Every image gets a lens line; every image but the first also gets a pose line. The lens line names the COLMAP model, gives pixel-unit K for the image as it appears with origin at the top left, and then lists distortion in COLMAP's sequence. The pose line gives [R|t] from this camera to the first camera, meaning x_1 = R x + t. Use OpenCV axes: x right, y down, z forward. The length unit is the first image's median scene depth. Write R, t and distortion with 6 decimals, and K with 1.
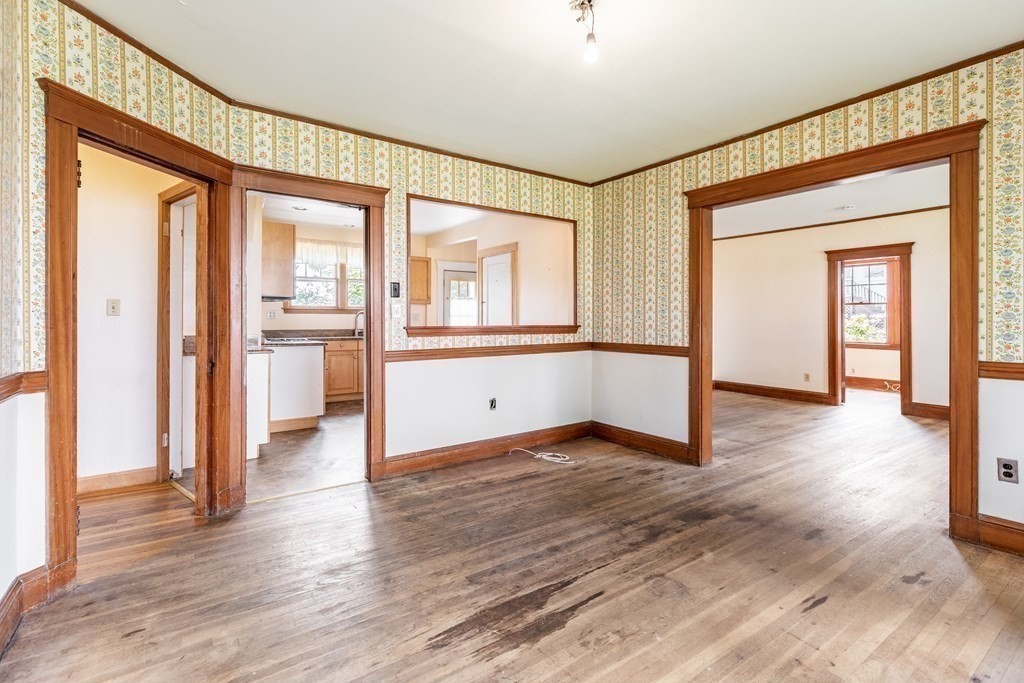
lens RADIAL K [[468.5, 0, 525.5], [0, 468.5, 312.2], [0, 0, 1]] dist [0.000498, 0.000037]
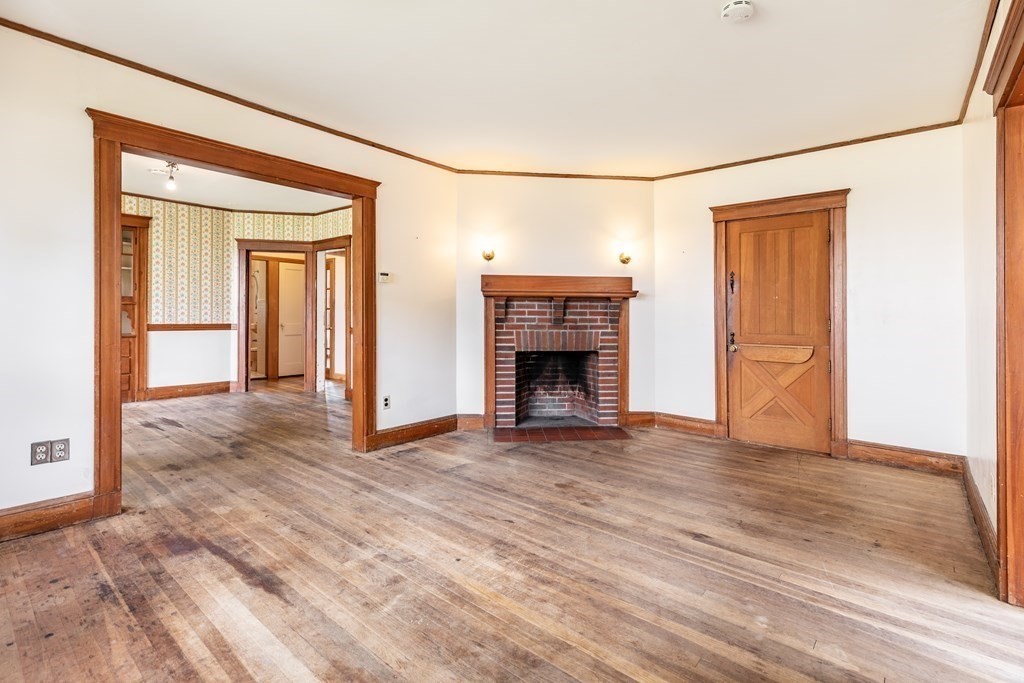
lens RADIAL K [[468.5, 0, 535.4], [0, 468.5, 309.1], [0, 0, 1]] dist [0.000498, 0.000037]
pose [[0.295075, -0.008168, -0.955439, 2.417857], [0.007492, 0.999952, -0.006235, 0.044439], [0.955445, -0.005319, 0.295122, 1.741280]]
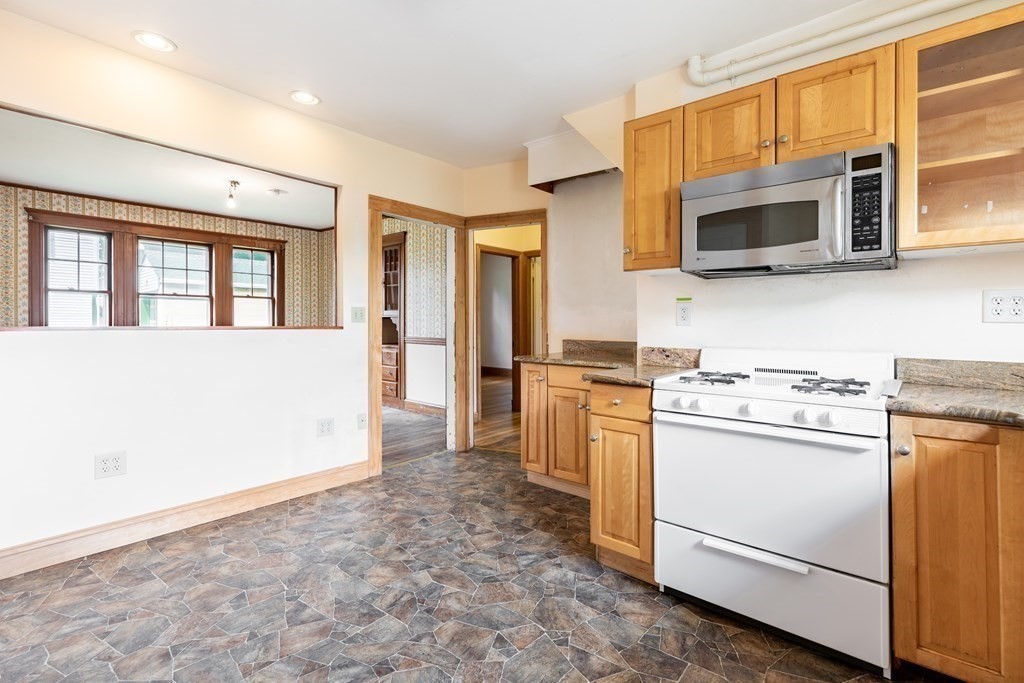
lens RADIAL K [[468.5, 0, 517.5], [0, 468.5, 333.9], [0, 0, 1]] dist [0.000498, 0.000037]
pose [[-0.970788, -0.001990, -0.239932, -0.602612], [-0.003704, 0.999971, 0.006695, 0.060337], [0.239912, 0.007388, -0.970767, 3.170384]]
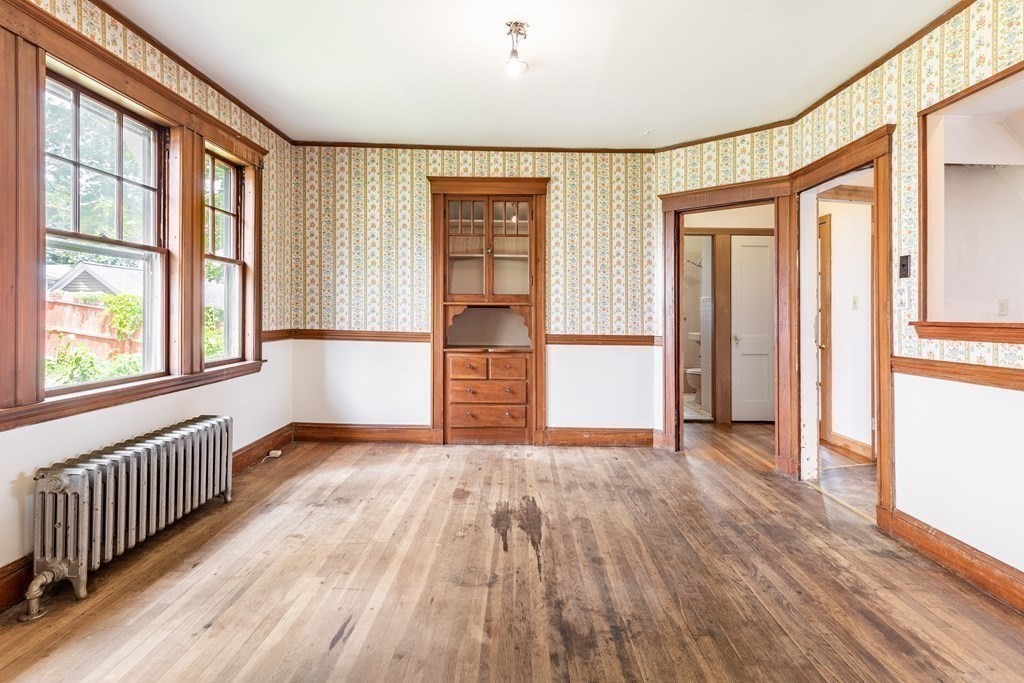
lens RADIAL K [[509.3, 0, 516.0], [0, 509.3, 312.3], [0, 0, 1]] dist [0.000557, -0.000679]
pose [[-0.578550, -0.007332, -0.815614, 0.988733], [0.006238, 0.999891, -0.013414, 0.037428], [0.815623, -0.012849, -0.578440, 1.490911]]
